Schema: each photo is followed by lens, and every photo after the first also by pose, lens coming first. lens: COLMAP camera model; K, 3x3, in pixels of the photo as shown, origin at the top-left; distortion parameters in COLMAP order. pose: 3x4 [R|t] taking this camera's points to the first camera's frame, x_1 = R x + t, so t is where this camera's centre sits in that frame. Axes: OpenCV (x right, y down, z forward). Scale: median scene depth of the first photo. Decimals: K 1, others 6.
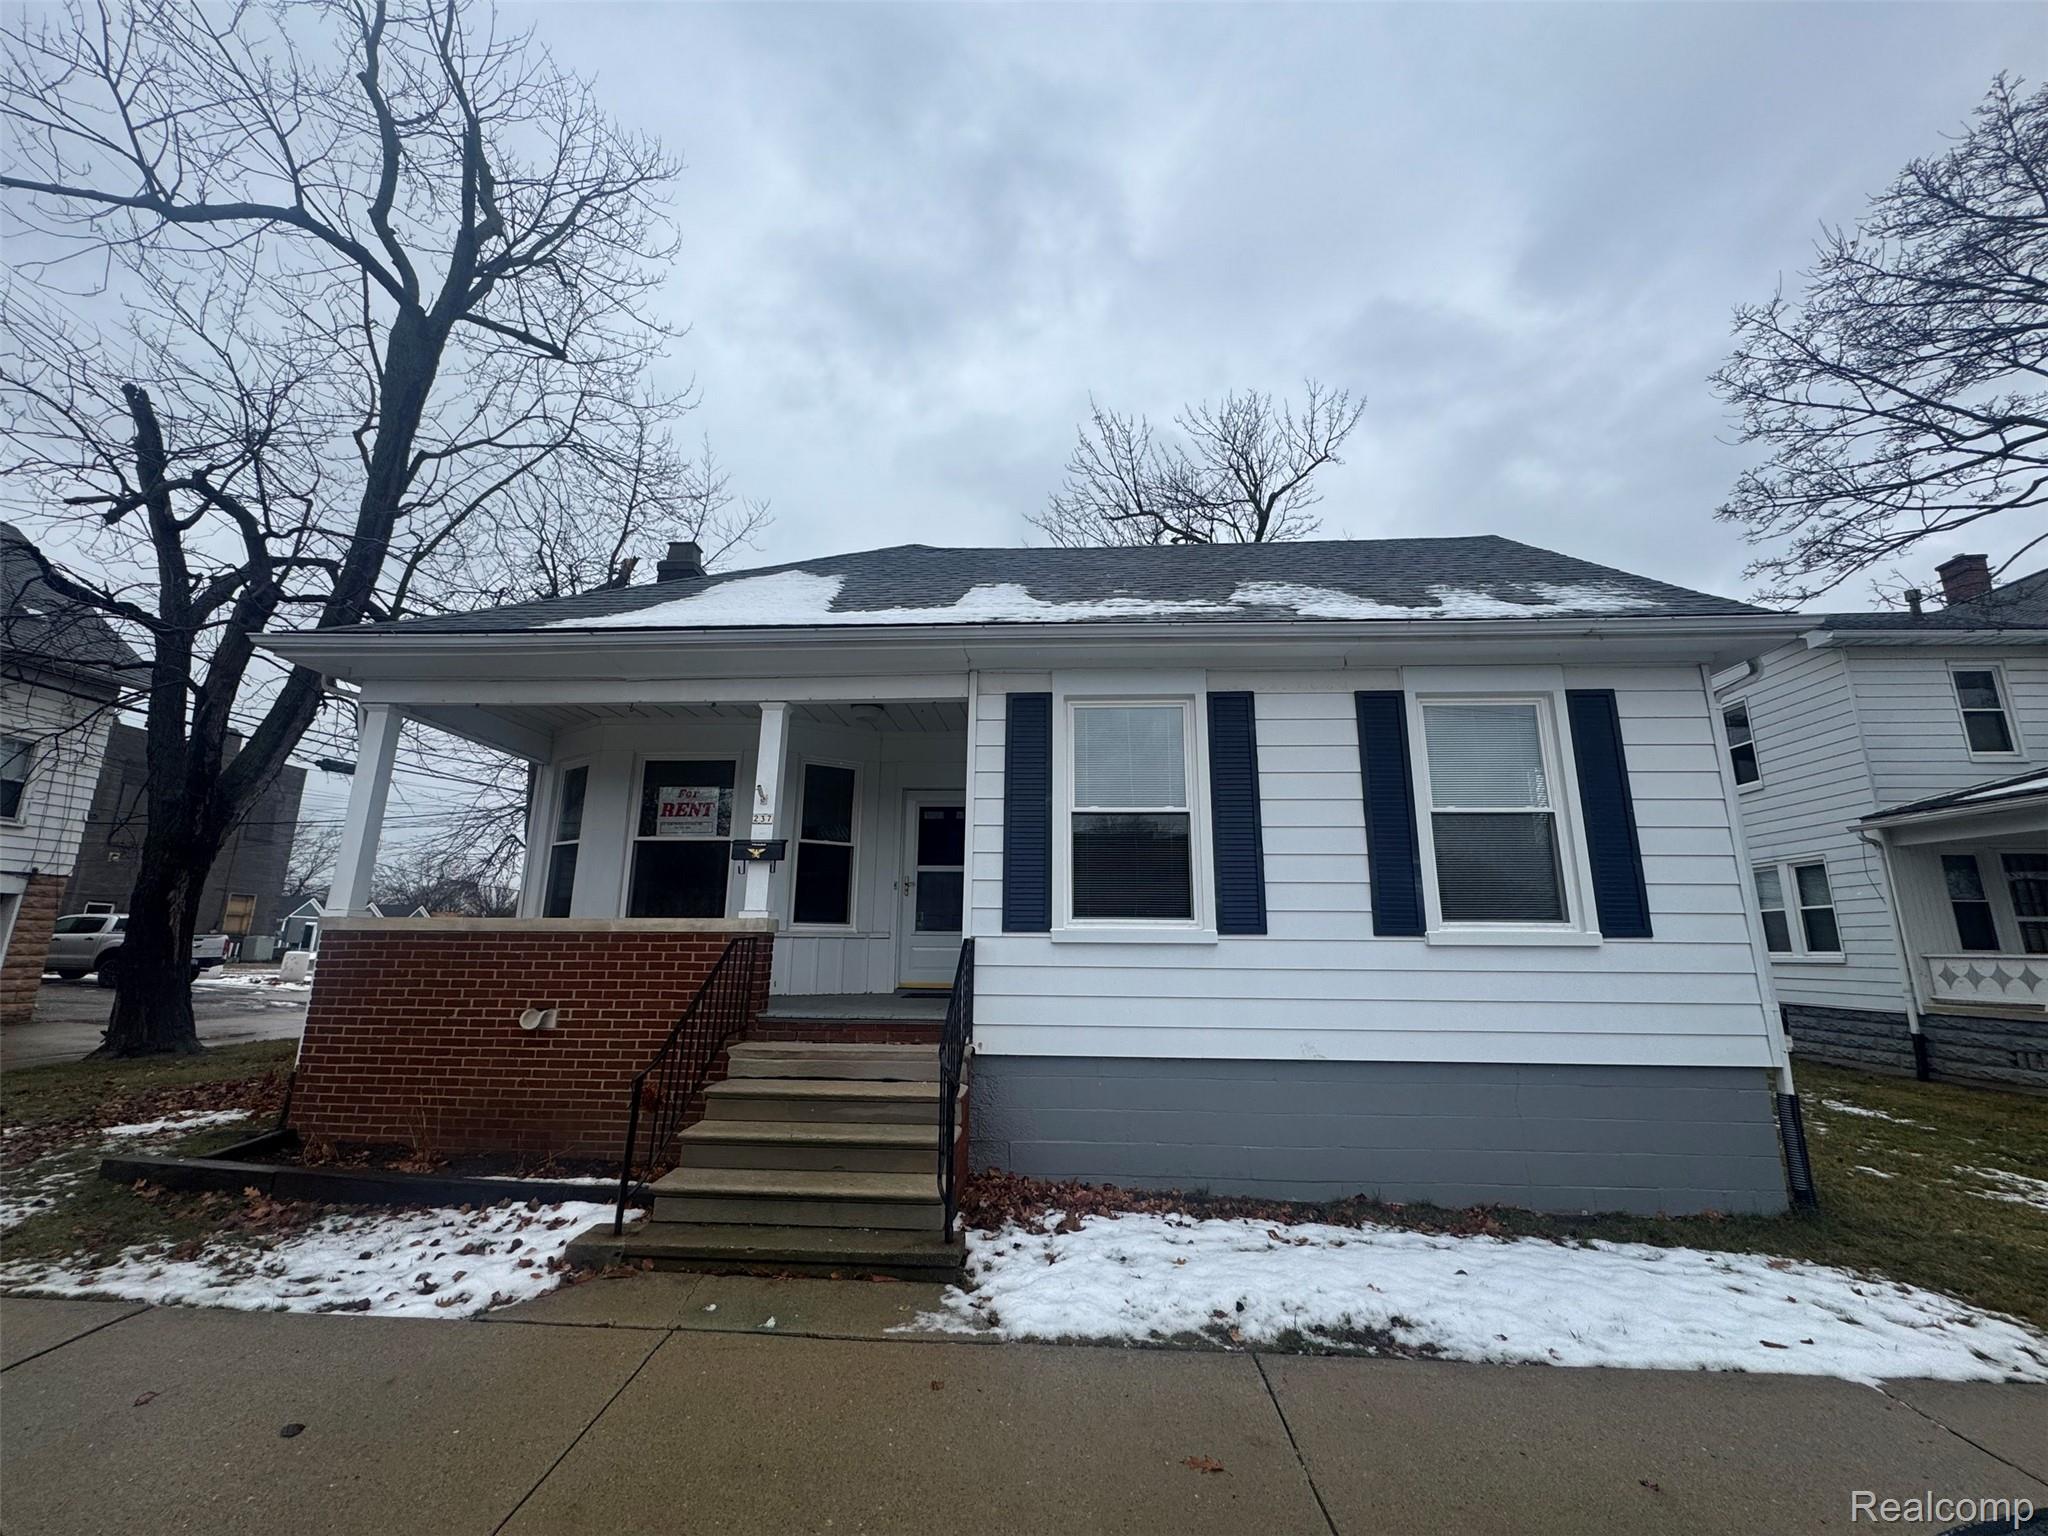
lens RADIAL K [[818.8, 0, 1022.9], [0, 818.8, 769.4], [0, 0, 1]] dist [-0.003682, 0.000045]
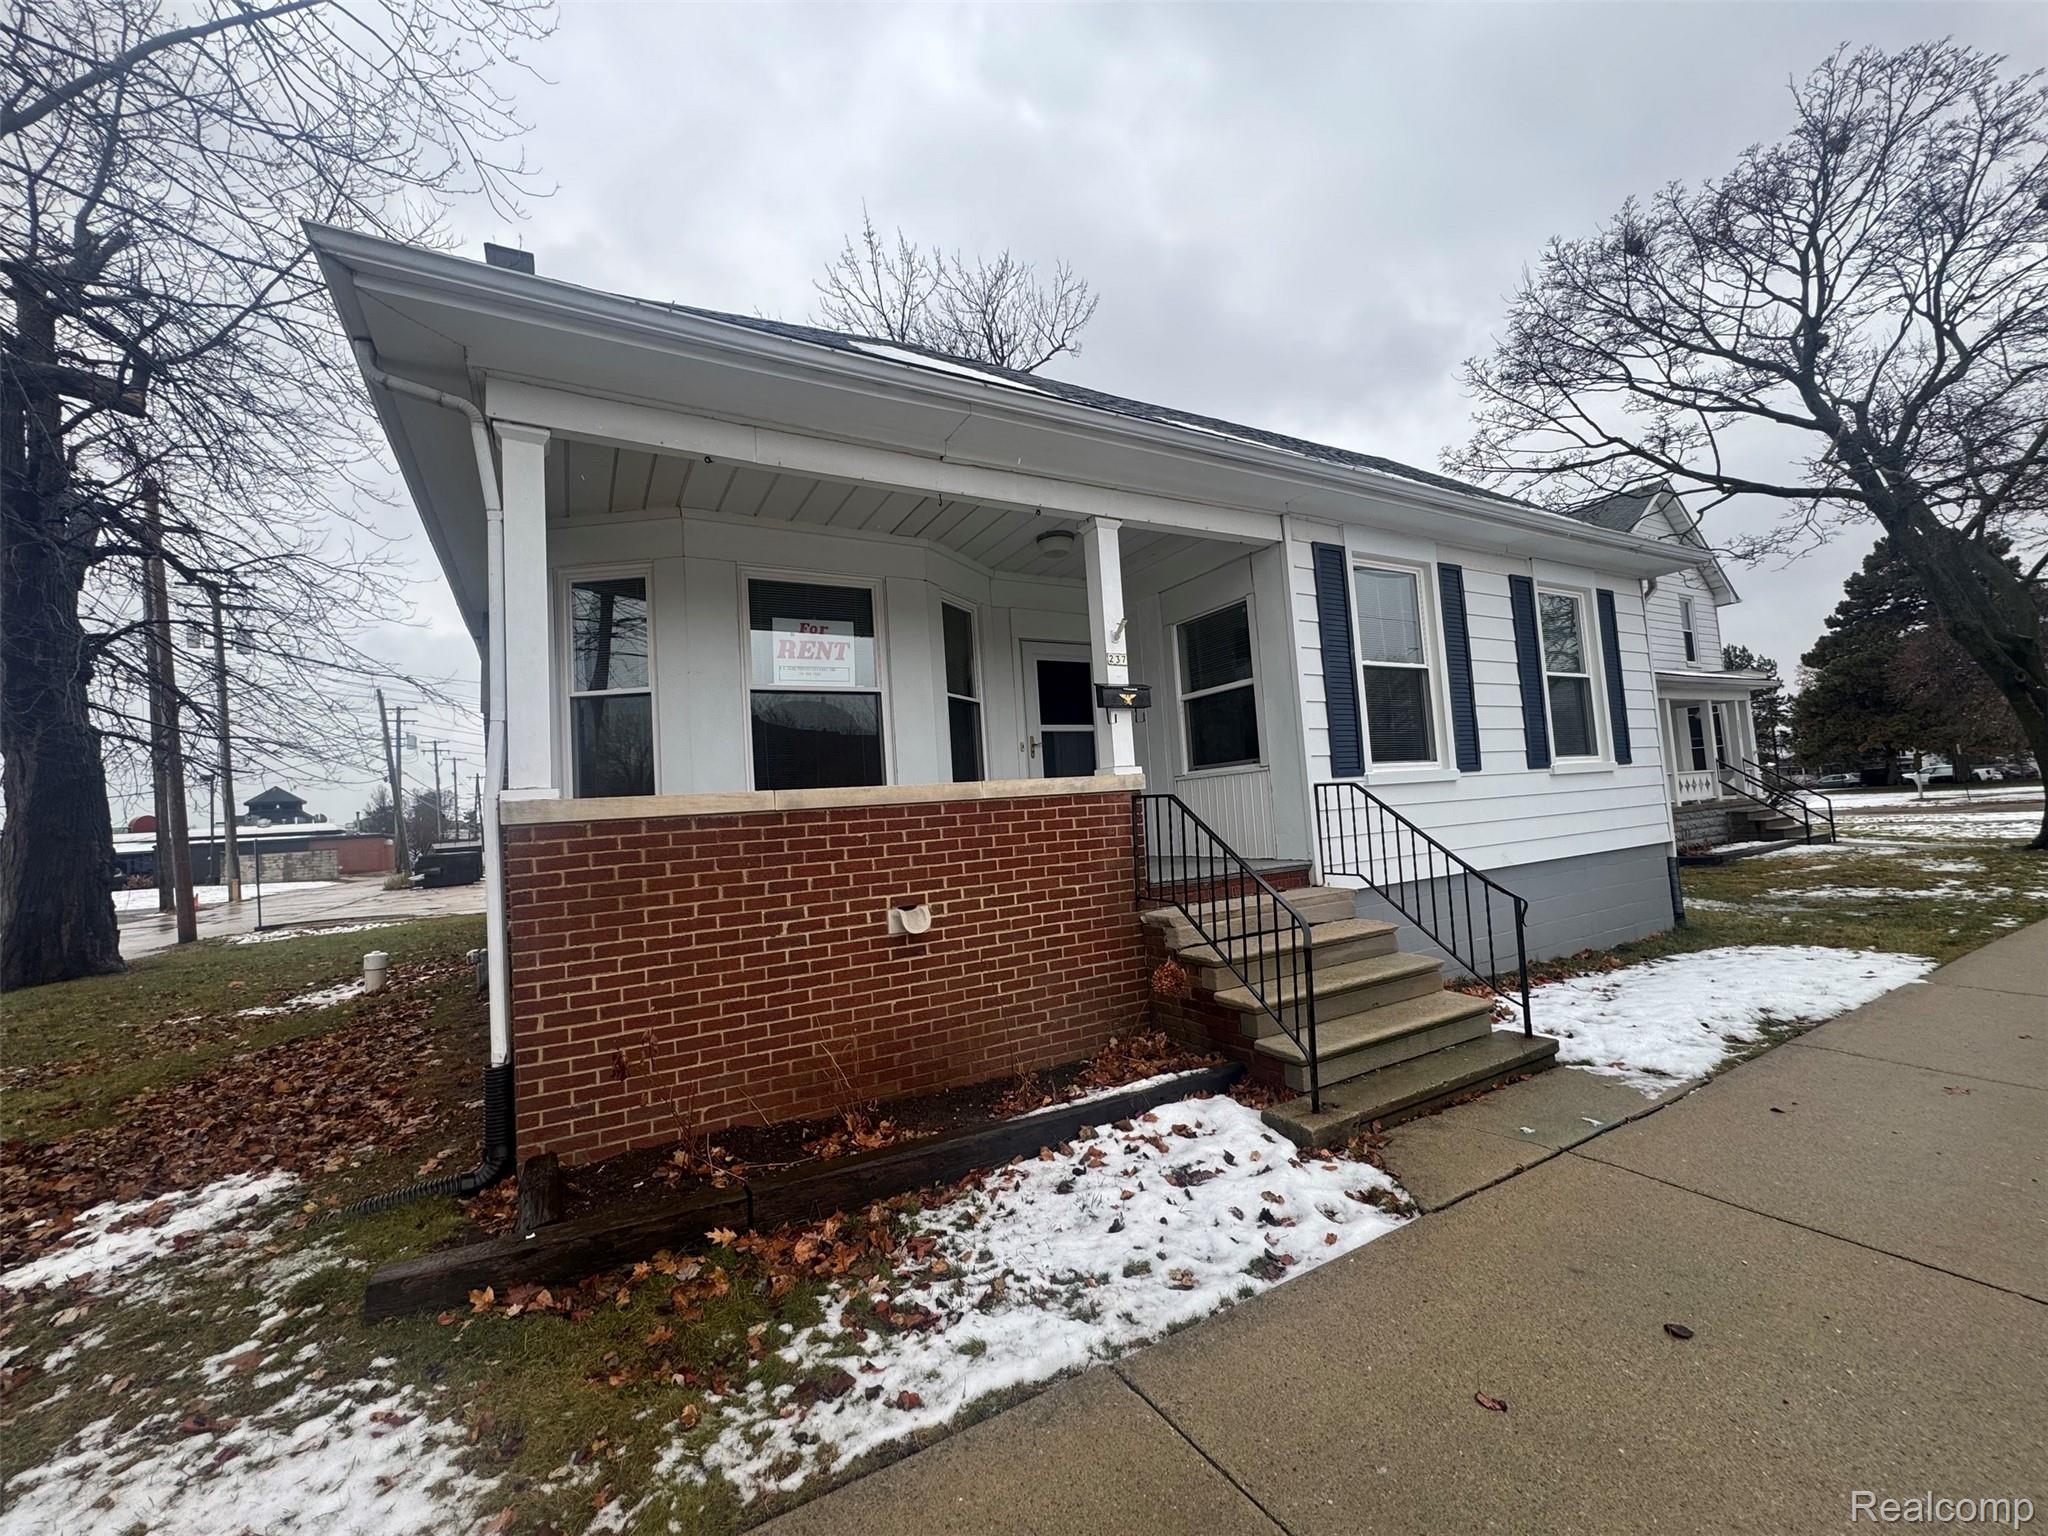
lens RADIAL K [[818.8, 0, 1022.3], [0, 818.8, 762.7], [0, 0, 1]] dist [-0.003682, 0.000045]
pose [[0.838923, -0.029766, 0.543435, -0.927176], [-0.045583, 0.991152, 0.124658, 0.068953], [-0.542338, -0.129350, 0.830144, 0.356558]]
